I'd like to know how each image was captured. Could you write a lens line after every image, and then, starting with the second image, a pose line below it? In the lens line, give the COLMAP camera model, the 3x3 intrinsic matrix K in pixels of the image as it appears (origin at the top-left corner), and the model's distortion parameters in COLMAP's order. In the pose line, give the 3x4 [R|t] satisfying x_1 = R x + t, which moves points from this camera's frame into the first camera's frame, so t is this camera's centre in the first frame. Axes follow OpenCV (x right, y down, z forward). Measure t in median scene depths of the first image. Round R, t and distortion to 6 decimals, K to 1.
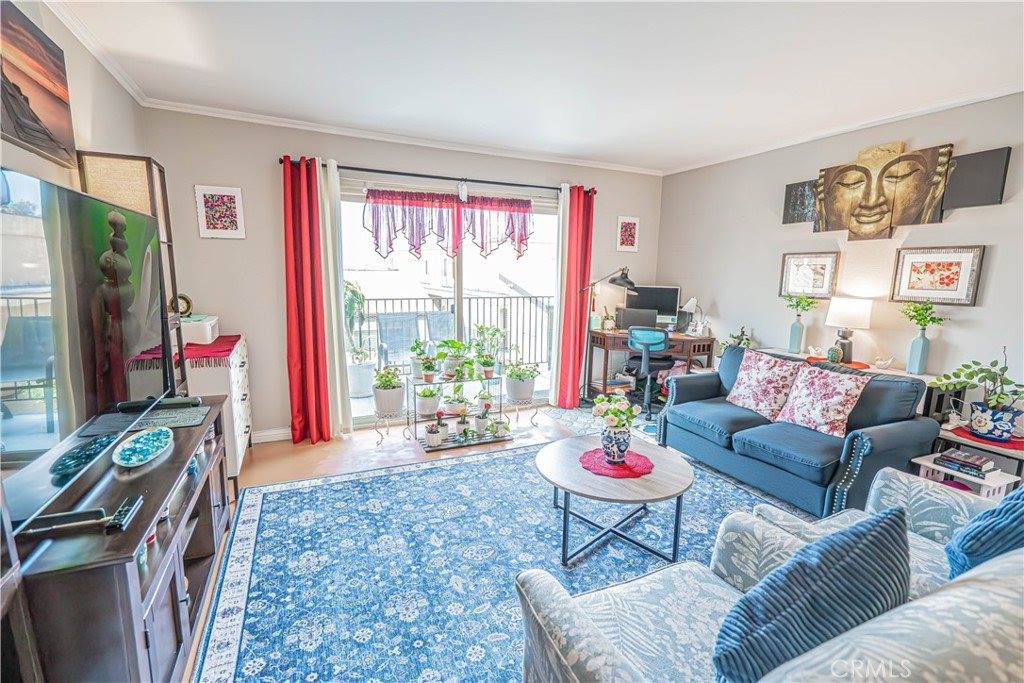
lens RADIAL K [[464.2, 0, 510.2], [0, 464.2, 344.8], [0, 0, 1]] dist [-0.001418, 0.000195]
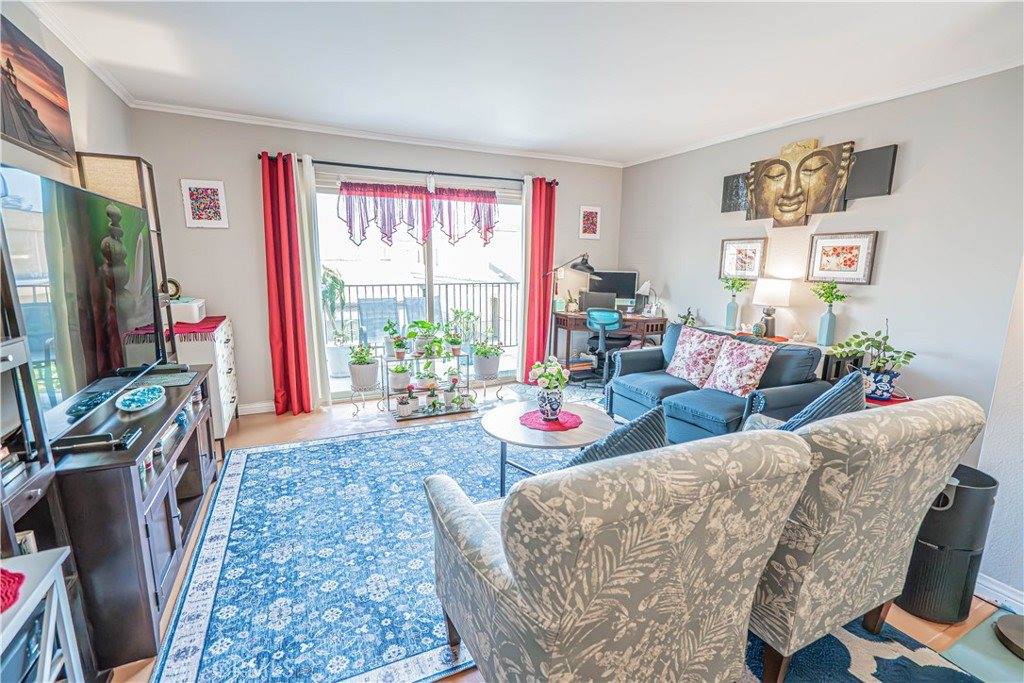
lens RADIAL K [[464.9, 0, 512.0], [0, 464.9, 345.8], [0, 0, 1]] dist [-0.001952, -0.000014]
pose [[0.999905, -0.006977, 0.011874, 0.093898], [0.006701, 0.999710, 0.023148, 0.031667], [-0.012032, -0.023067, 0.999662, -0.124686]]
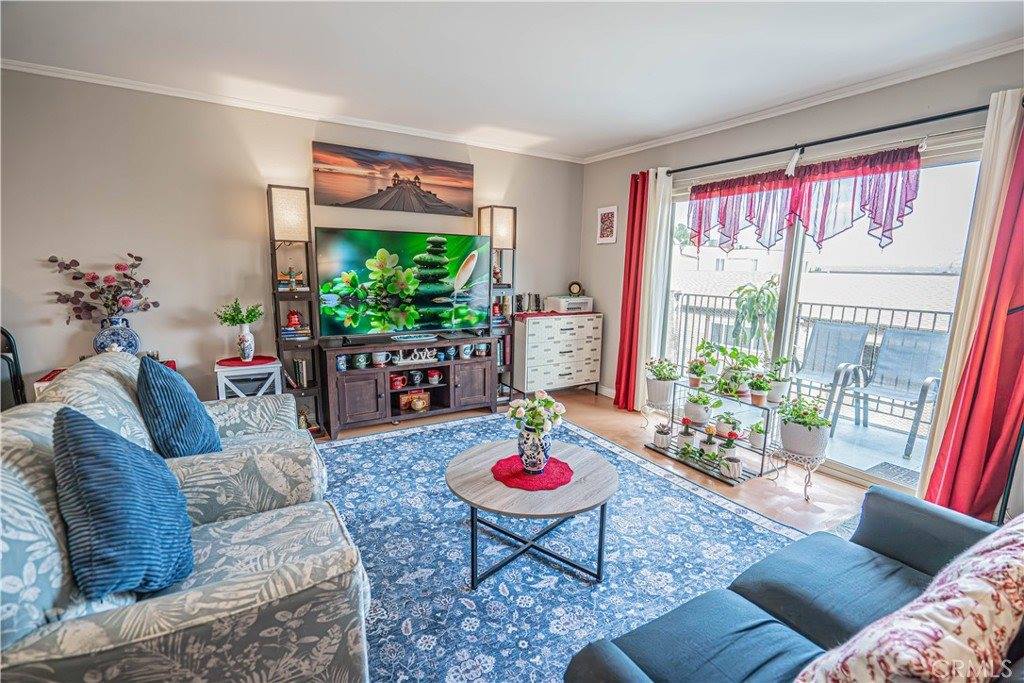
lens RADIAL K [[459.6, 0, 512.0], [0, 459.6, 341.5], [0, 0, 1]] dist [0.000828, 0.000473]
pose [[0.109285, 0.151934, -0.982330, 0.836347], [-0.169009, 0.976700, 0.132261, -0.082803], [0.979537, 0.151568, 0.132417, 0.636065]]
